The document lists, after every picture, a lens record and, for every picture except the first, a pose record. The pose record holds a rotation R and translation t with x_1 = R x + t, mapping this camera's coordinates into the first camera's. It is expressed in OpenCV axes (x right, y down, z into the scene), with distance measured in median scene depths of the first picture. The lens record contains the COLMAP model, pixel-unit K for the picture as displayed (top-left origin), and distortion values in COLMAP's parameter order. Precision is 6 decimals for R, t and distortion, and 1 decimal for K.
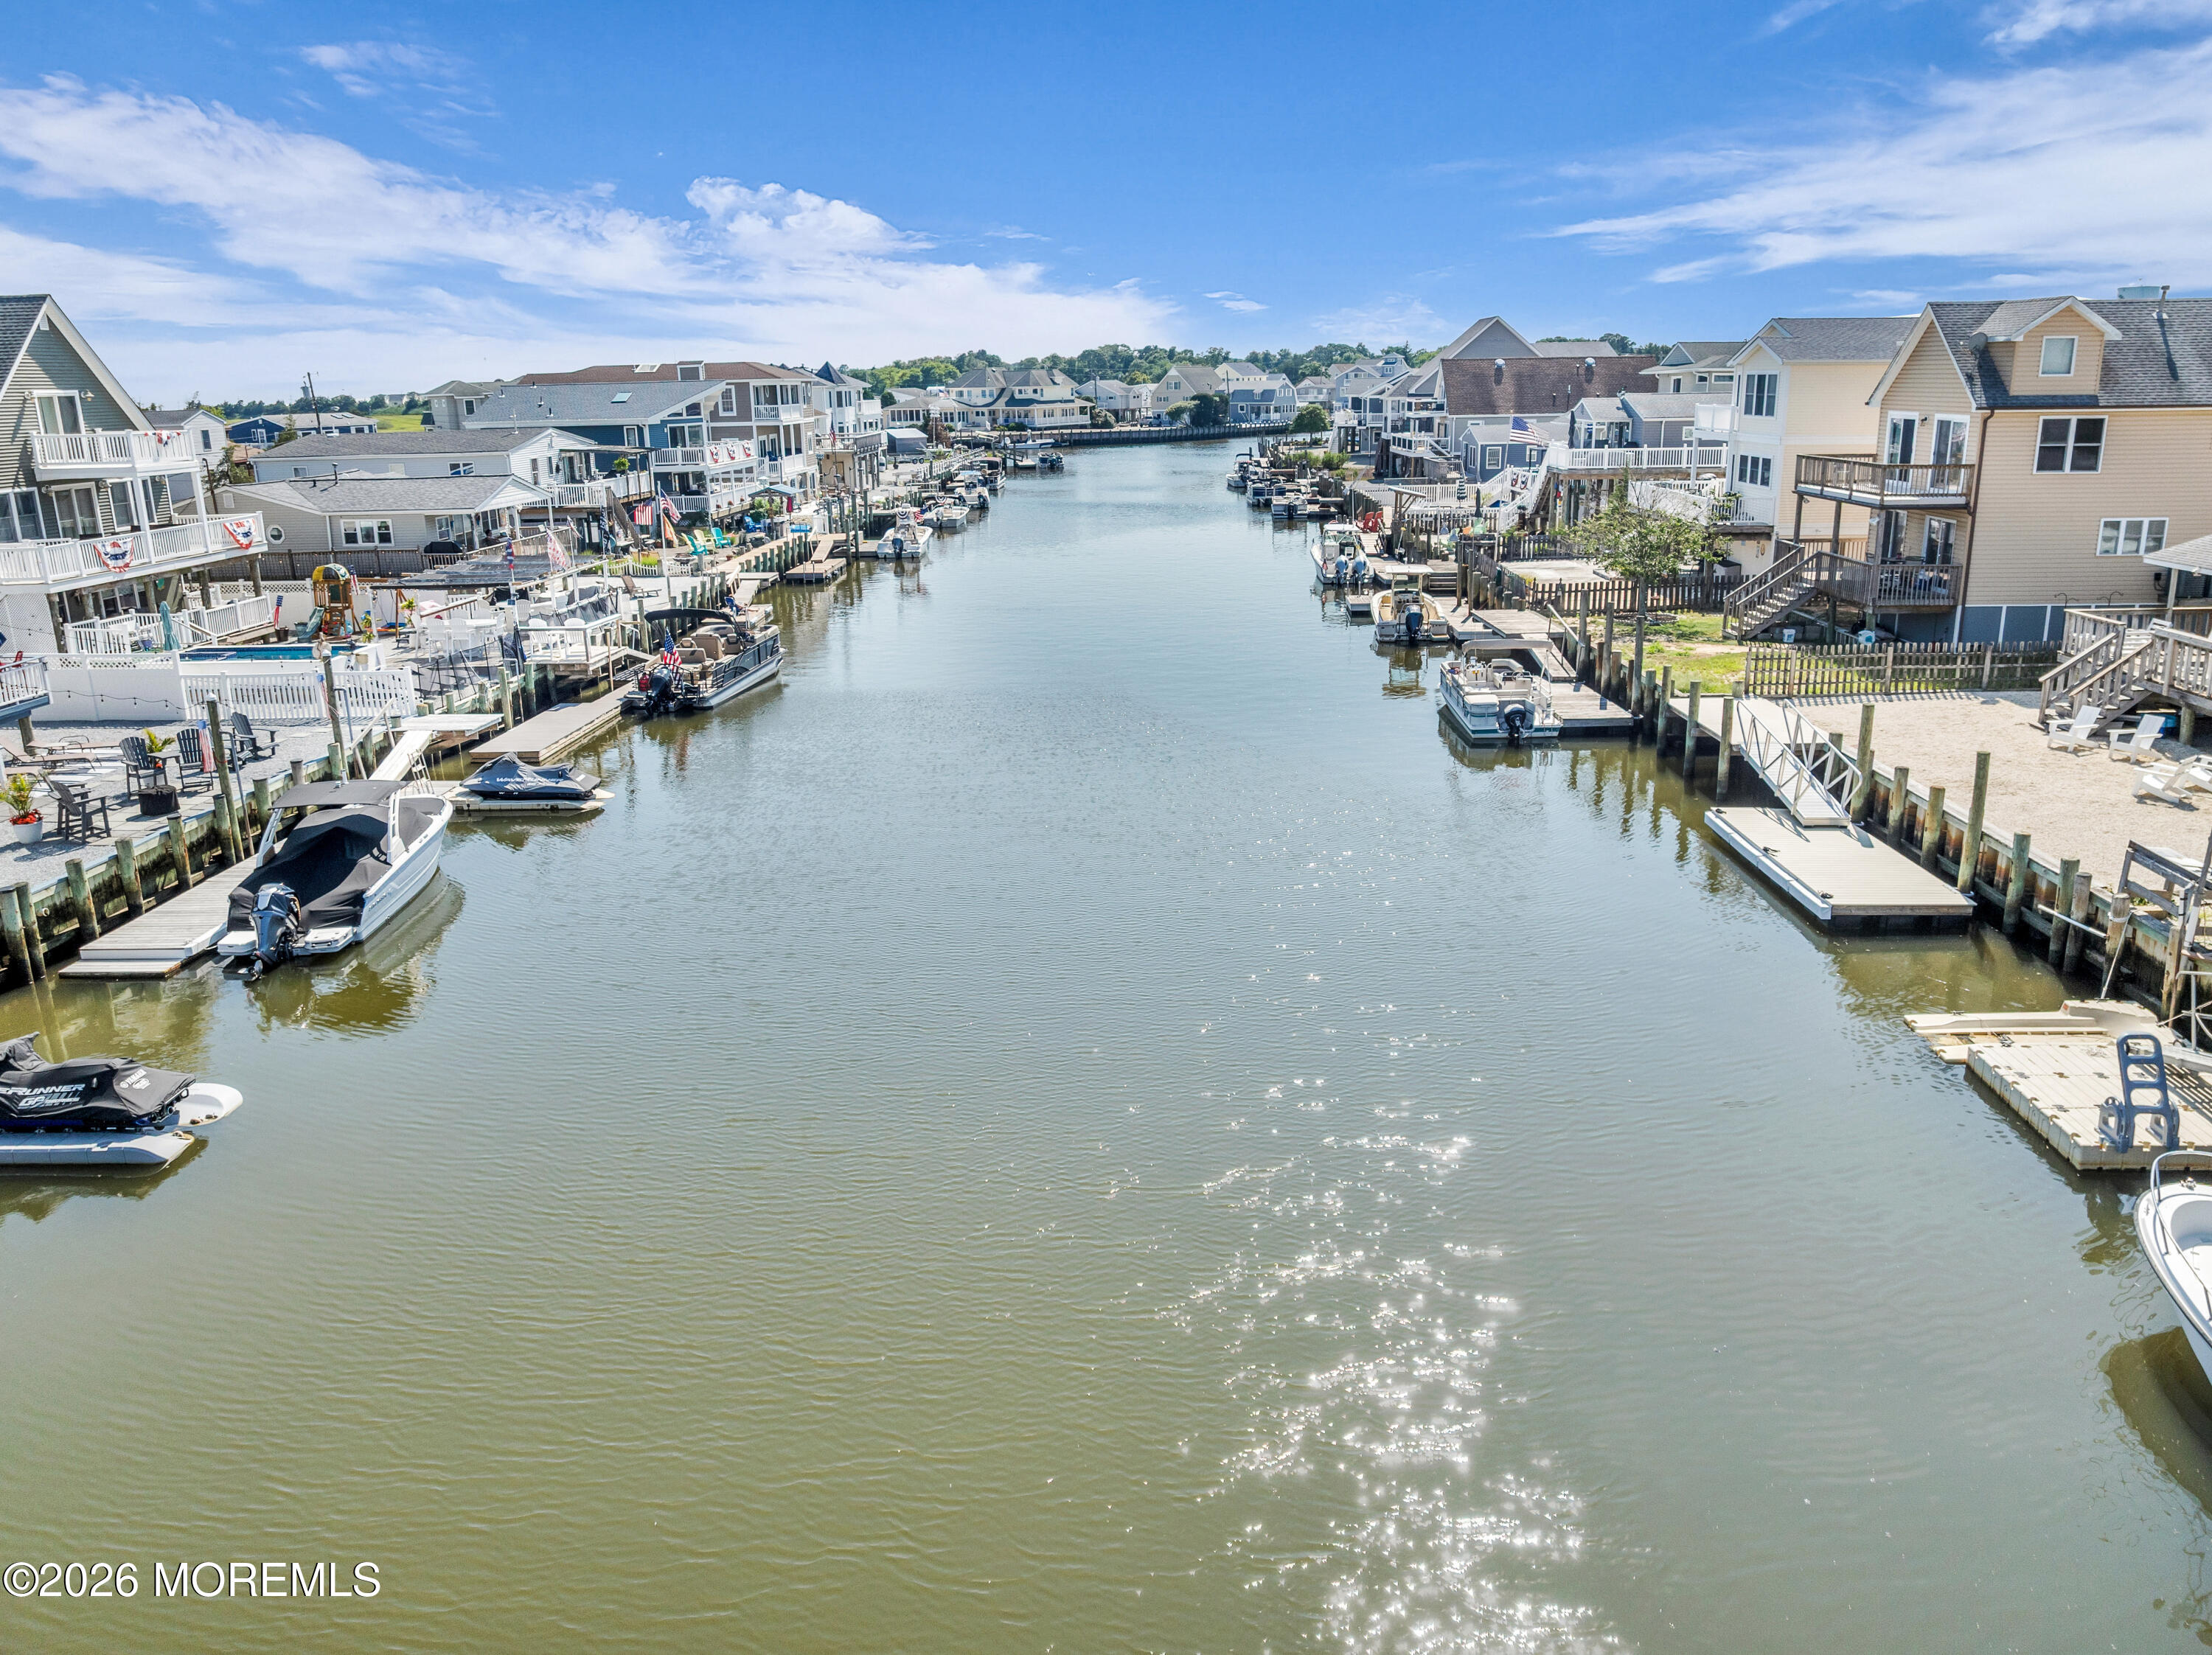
lens RADIAL K [[1562.3, 0, 1106.0], [0, 1562.3, 827.5], [0, 0, 1]] dist [-0.035240, -0.002531]
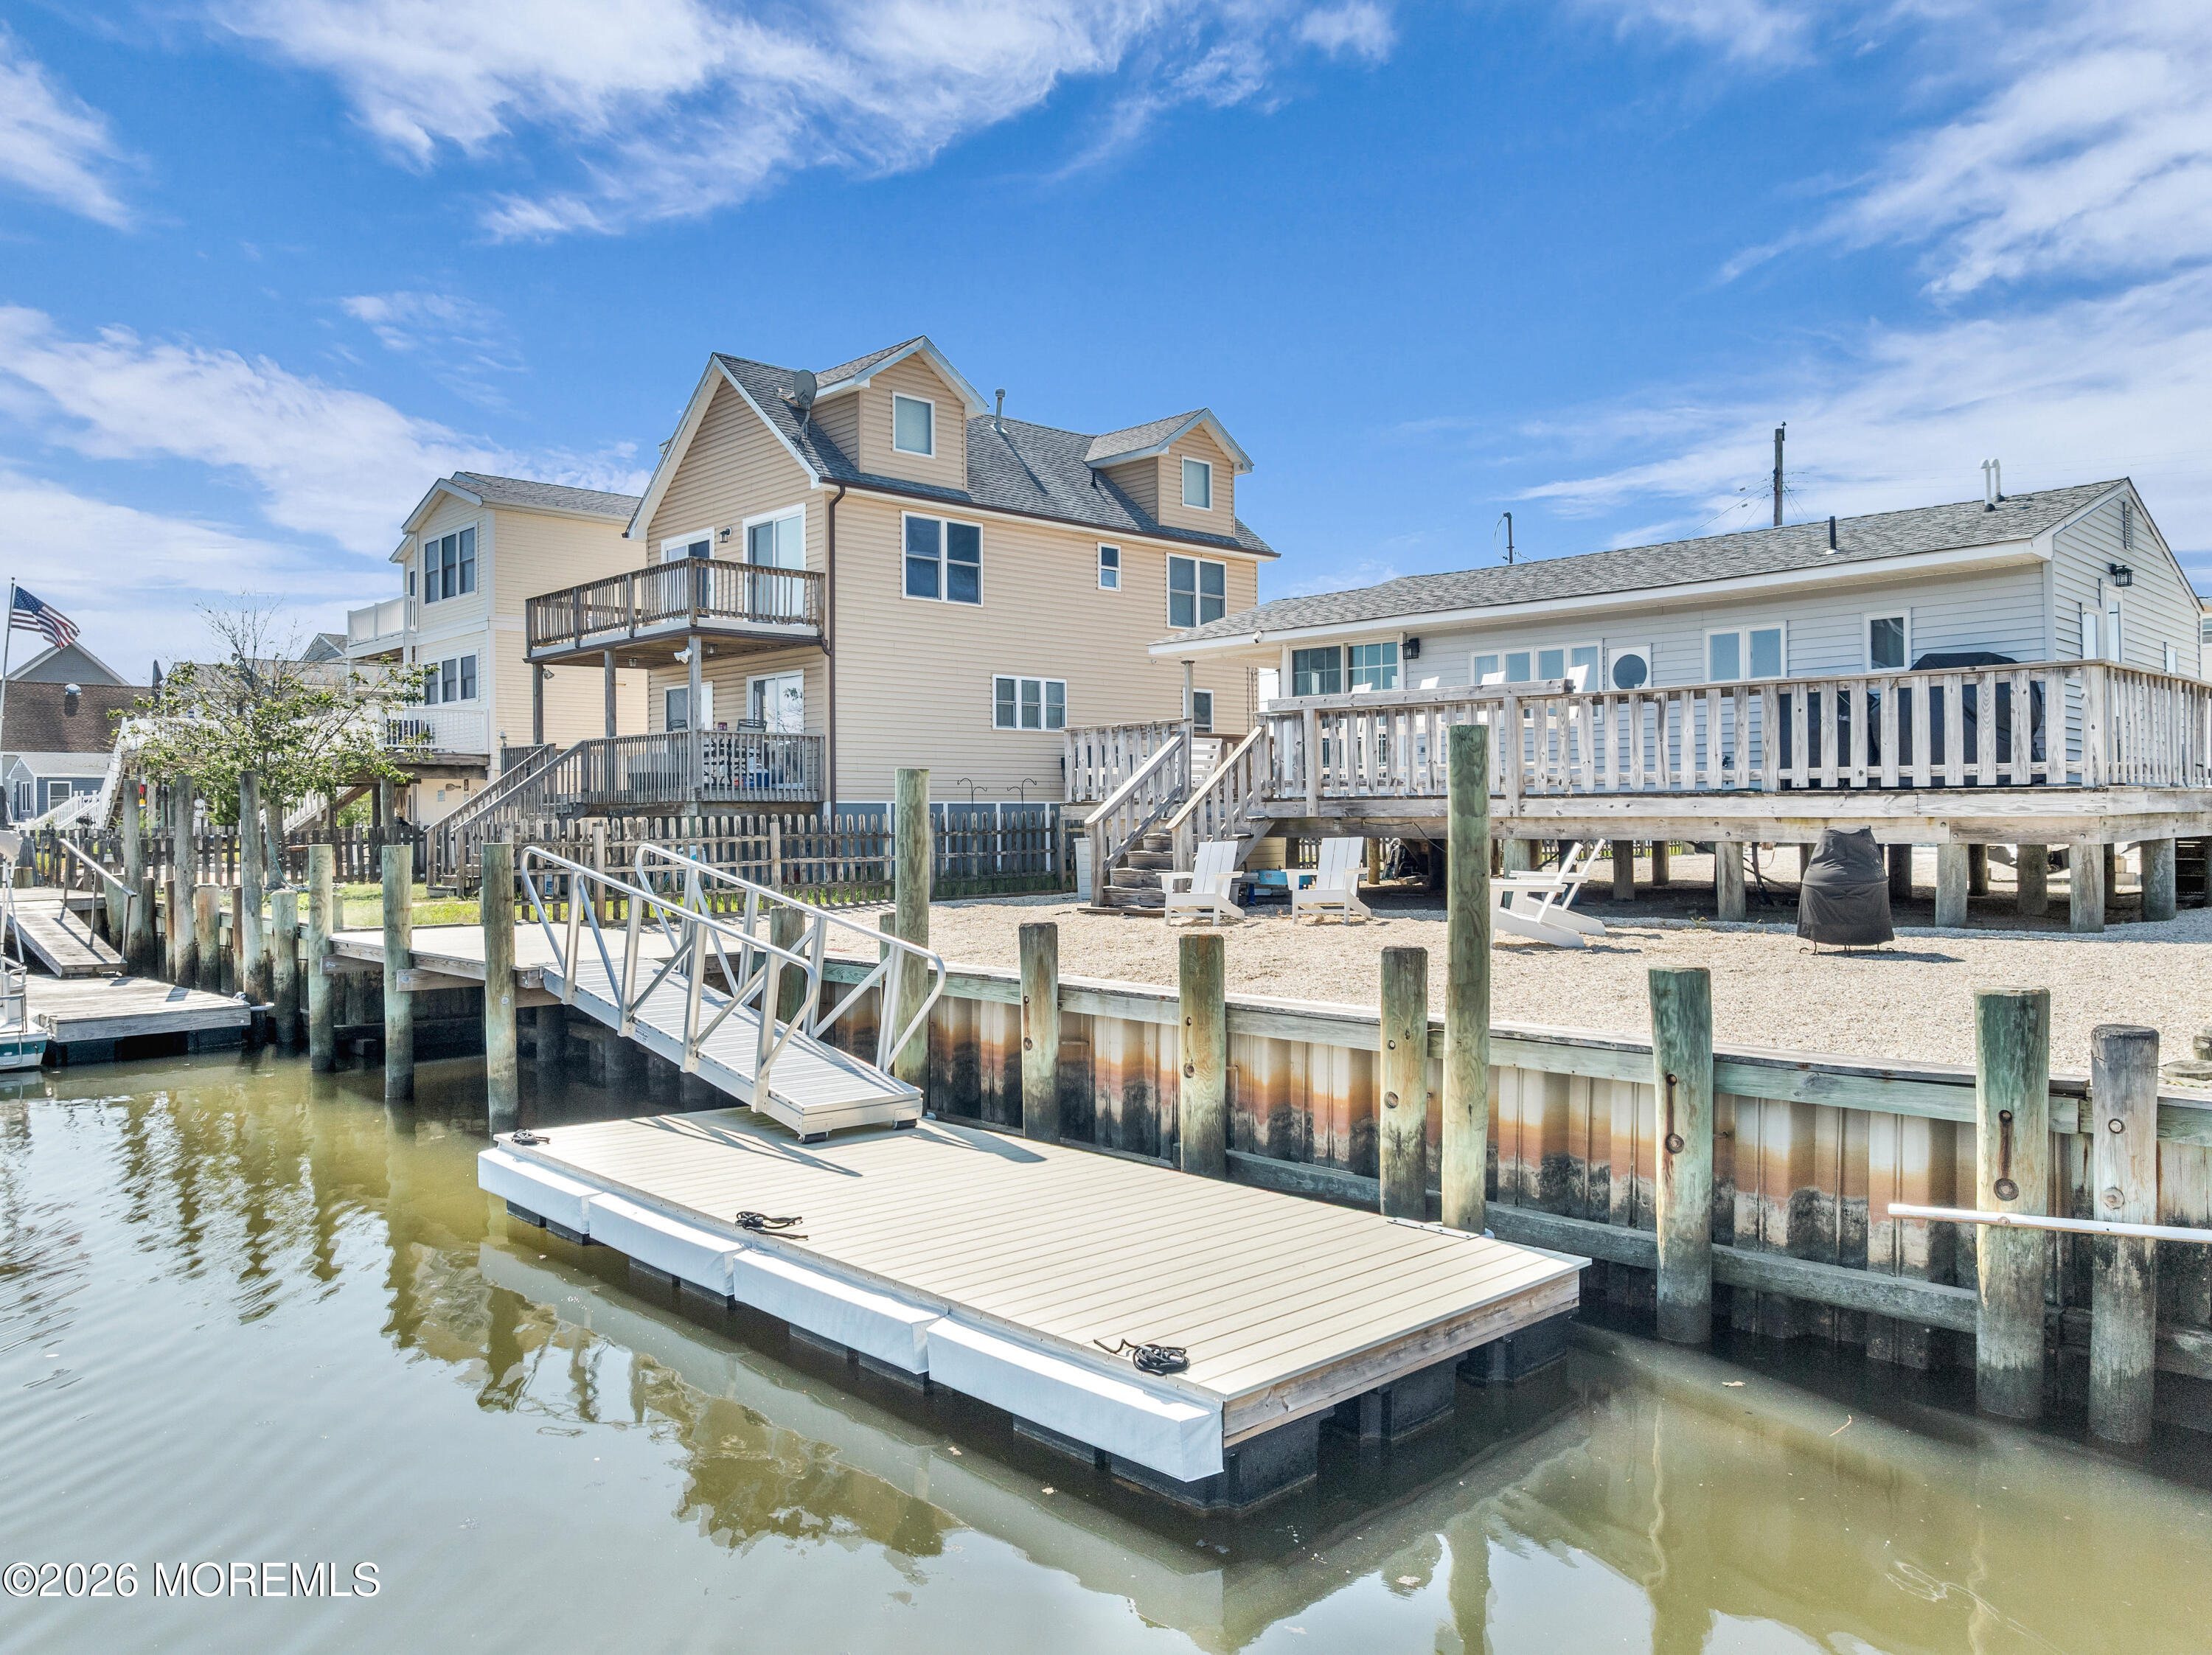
lens RADIAL K [[1568.5, 0, 1107.5], [0, 1568.5, 833.8], [0, 0, 1]] dist [-0.041294, 0.003390]
pose [[0.693175, 0.014089, 0.720632, 0.193840], [0.185359, 0.962698, -0.197118, 0.009942], [-0.696528, 0.270213, 0.664706, 0.537553]]
